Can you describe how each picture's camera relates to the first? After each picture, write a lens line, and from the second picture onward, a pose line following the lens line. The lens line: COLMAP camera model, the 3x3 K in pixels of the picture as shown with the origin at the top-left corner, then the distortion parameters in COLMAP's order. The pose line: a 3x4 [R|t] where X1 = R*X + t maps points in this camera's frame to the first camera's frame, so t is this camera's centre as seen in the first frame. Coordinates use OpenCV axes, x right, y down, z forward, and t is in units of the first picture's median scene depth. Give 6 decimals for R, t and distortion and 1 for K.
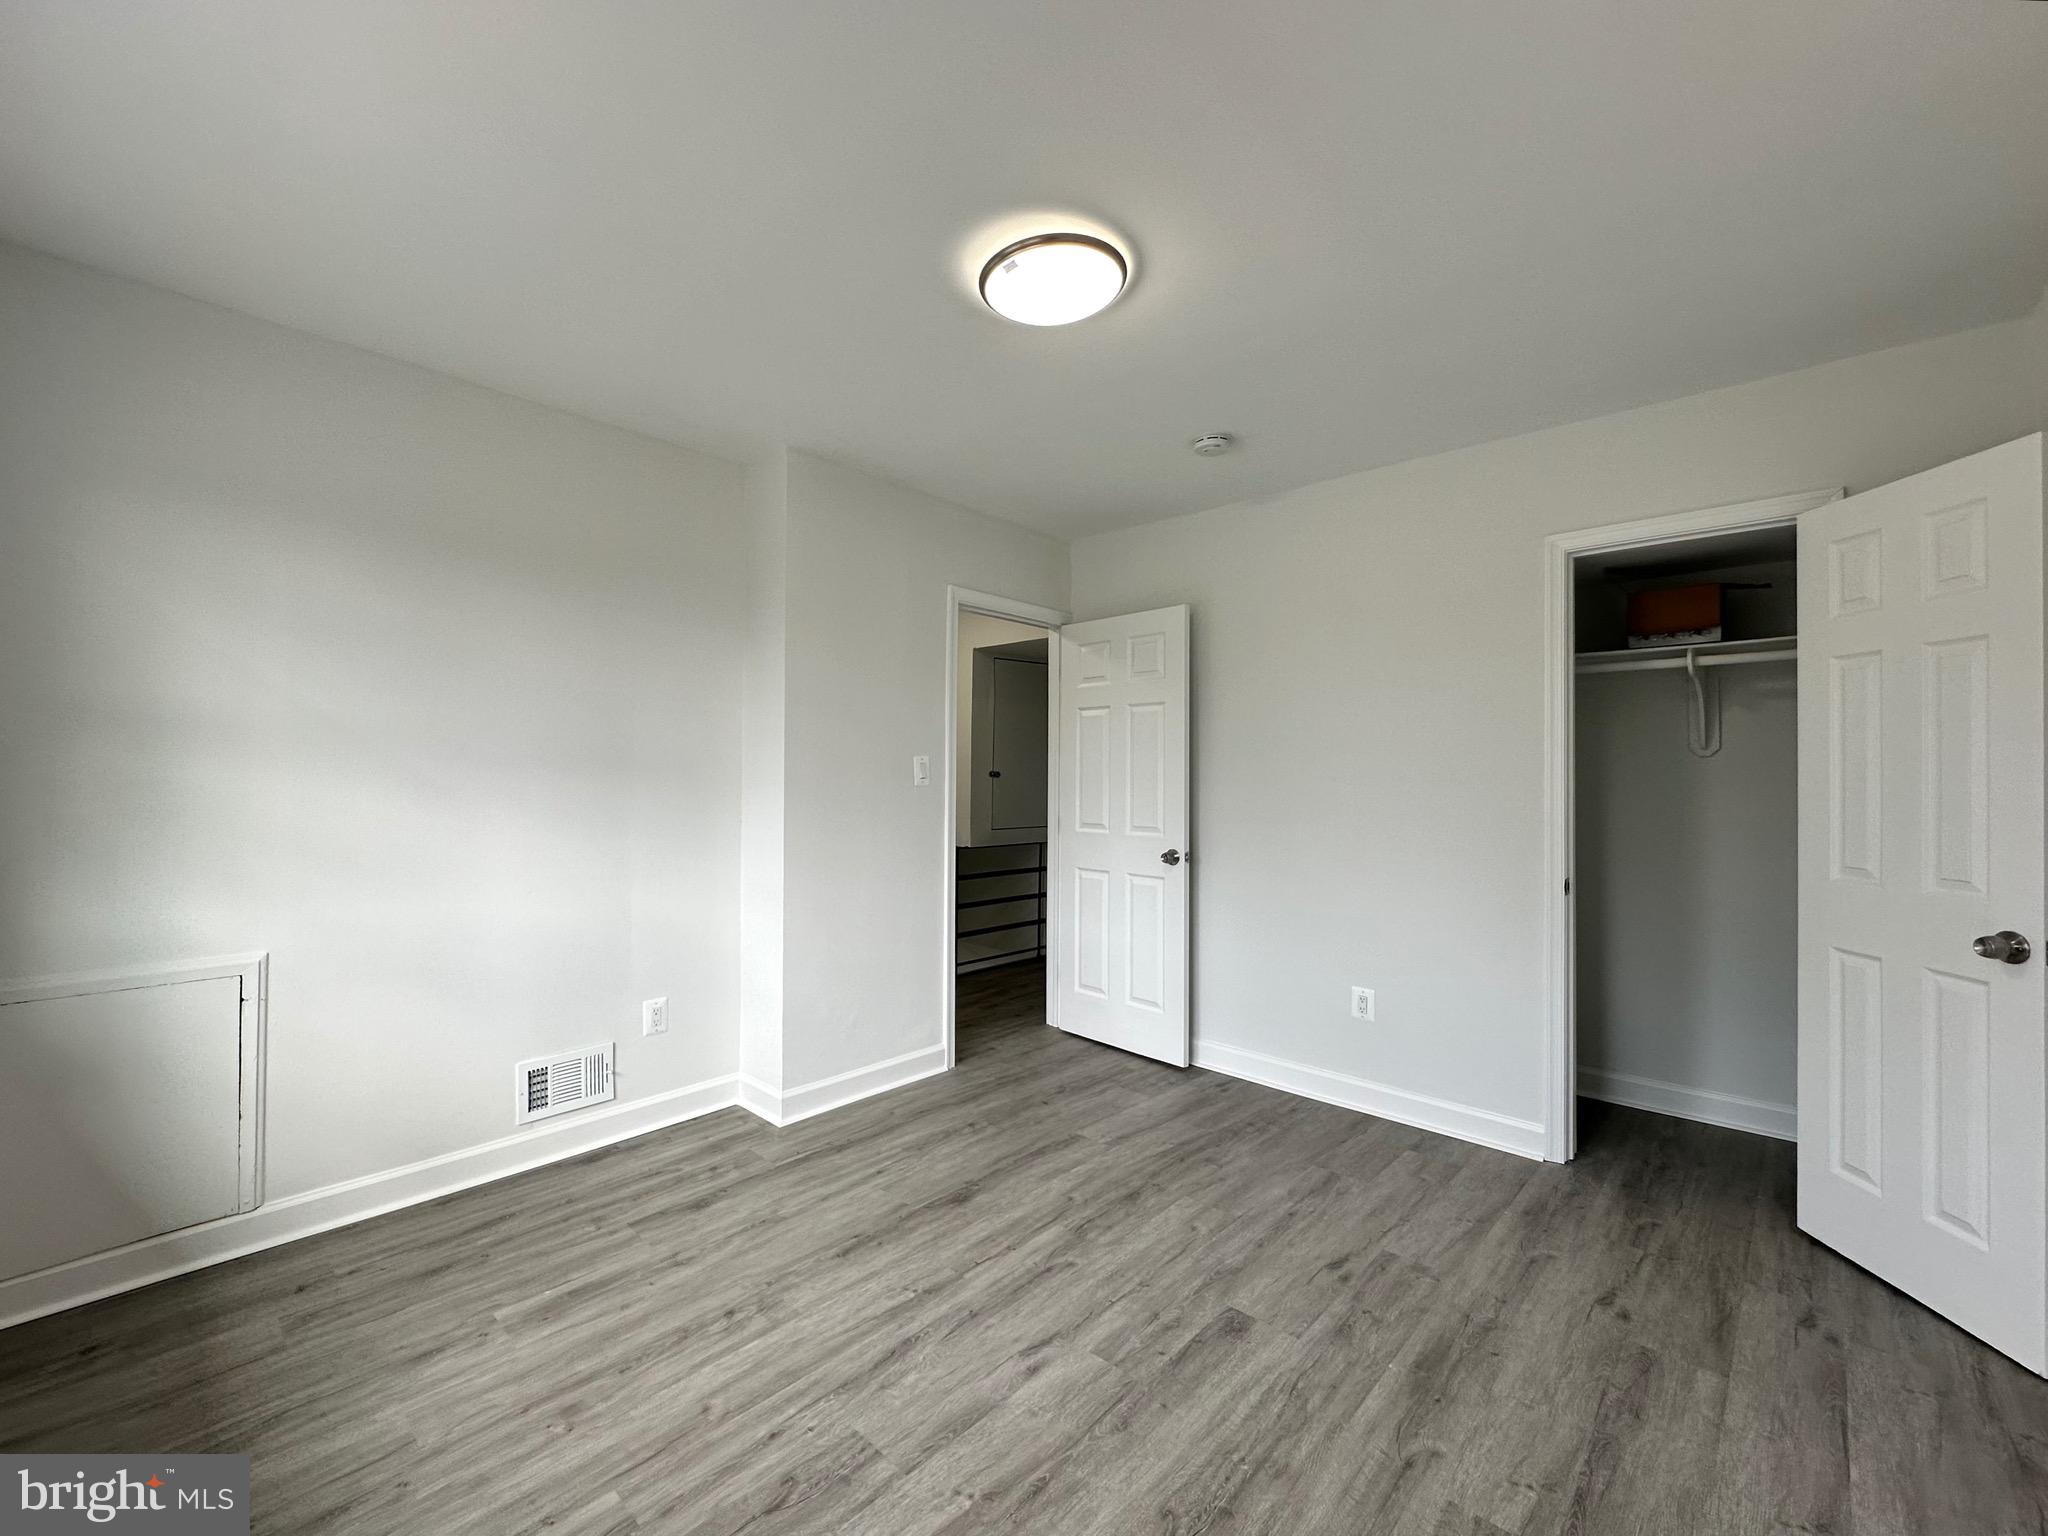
lens RADIAL K [[847.5, 0, 1026.5], [0, 847.5, 756.6], [0, 0, 1]] dist [-0.001620, 0.000134]
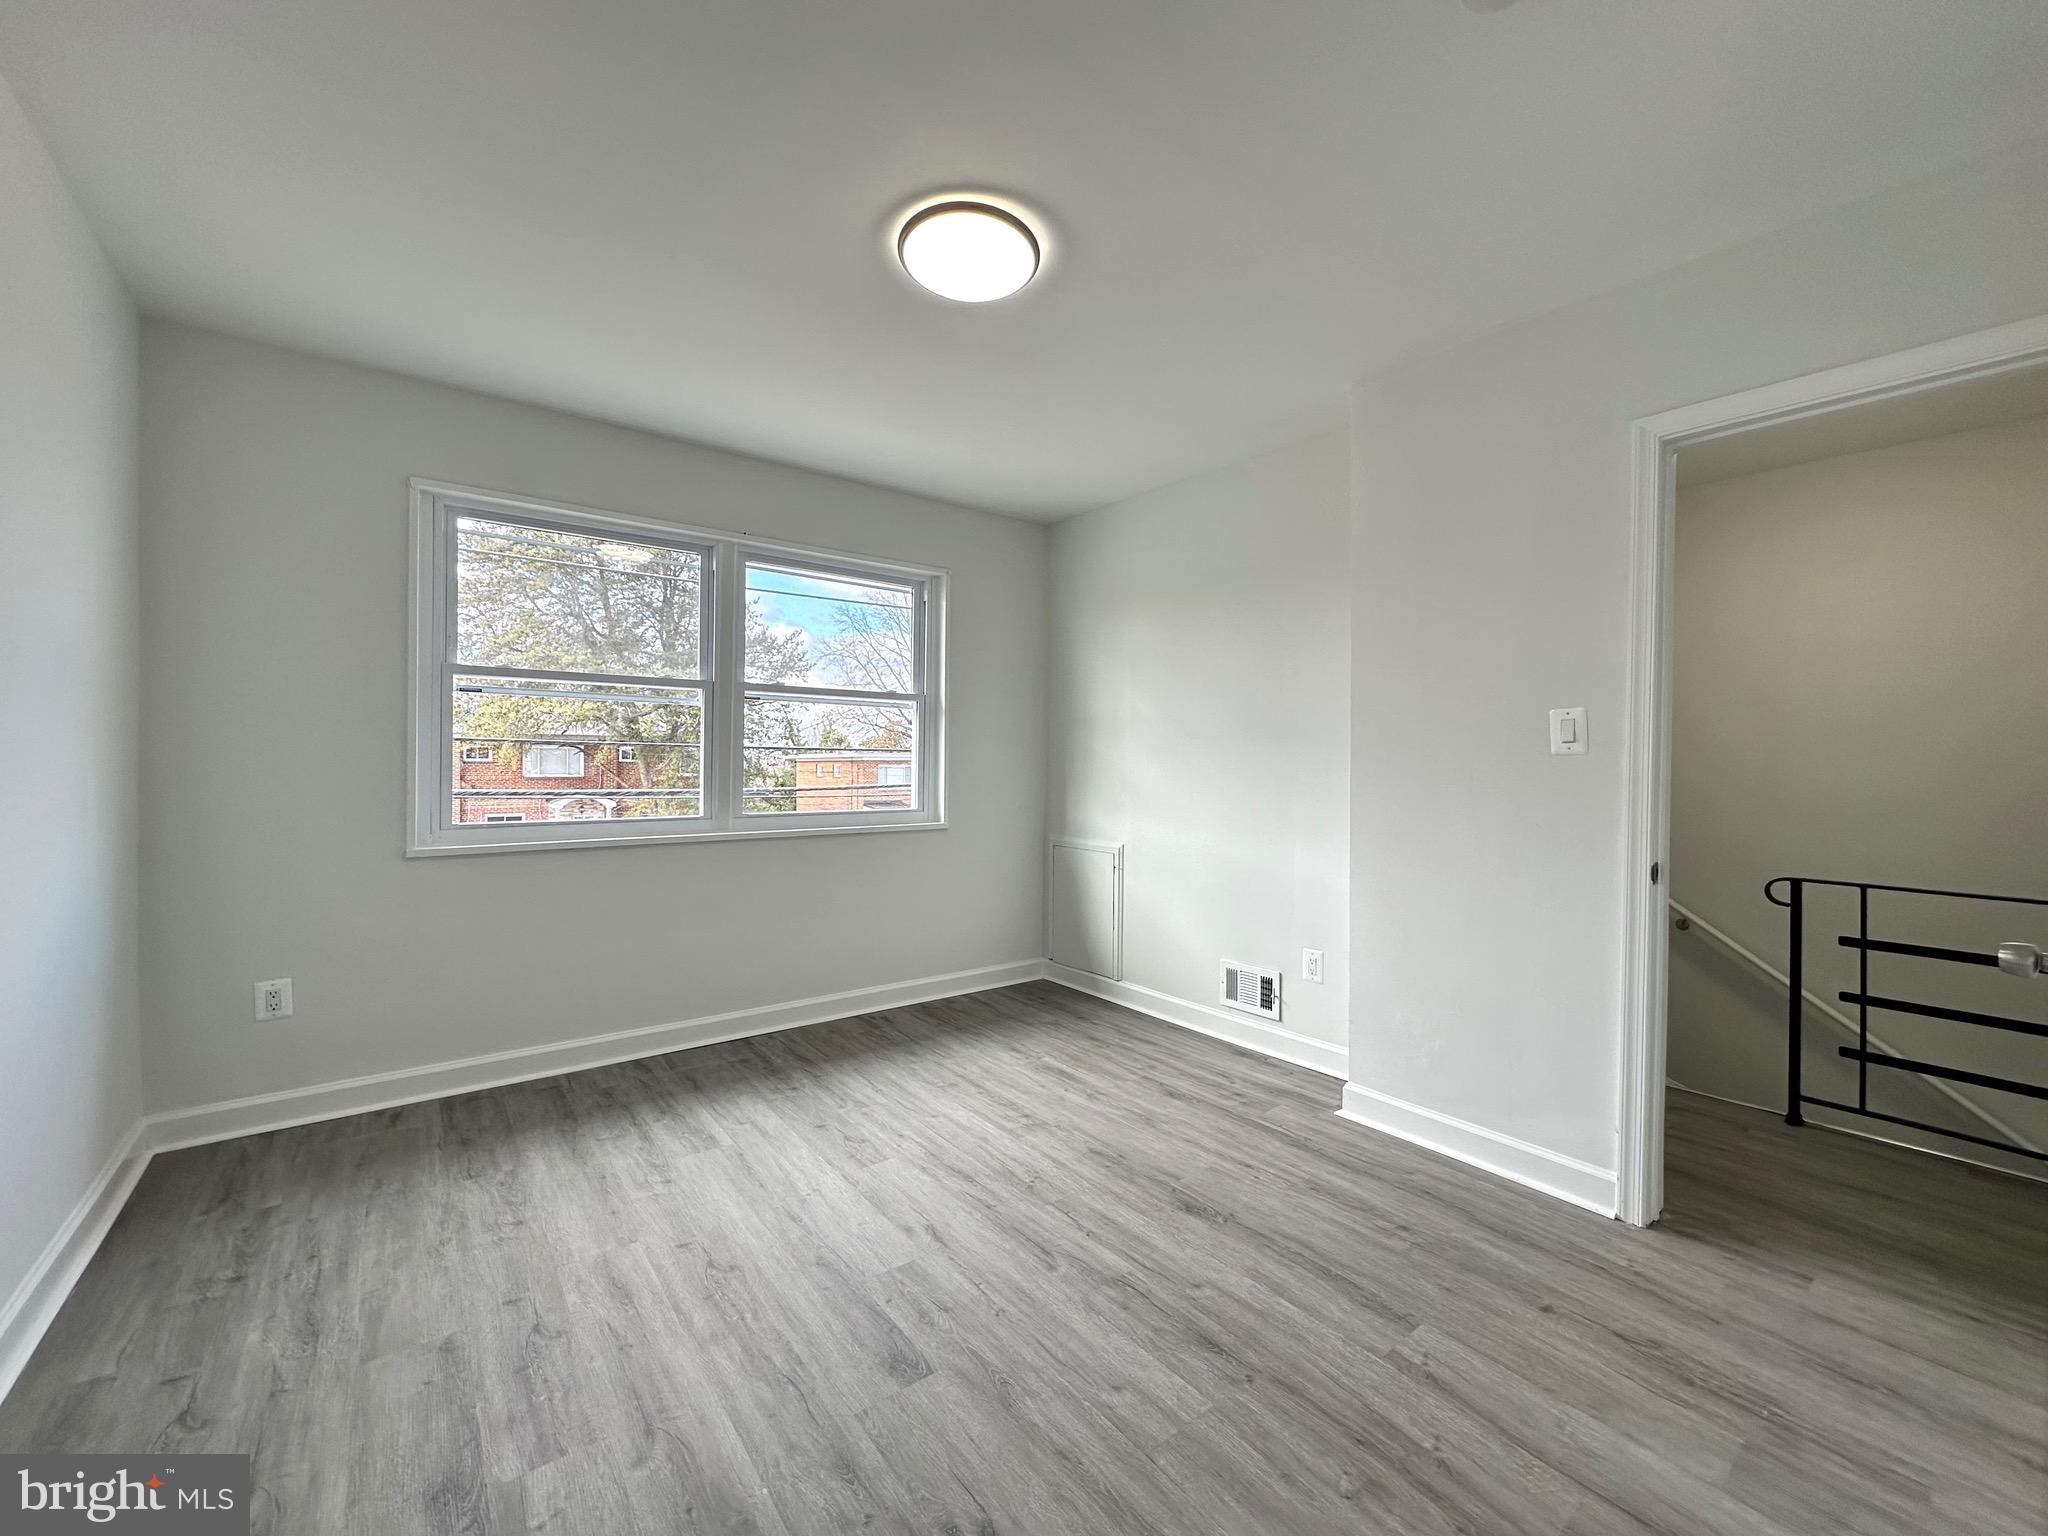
lens RADIAL K [[815.6, 0, 1024.2], [0, 815.6, 763.5], [0, 0, 1]] dist [-0.002976, 0.000695]
pose [[-0.160561, -0.005076, -0.987013, 0.828432], [0.009779, 0.999930, -0.006734, 0.061660], [0.986977, -0.010734, -0.160500, 1.008585]]
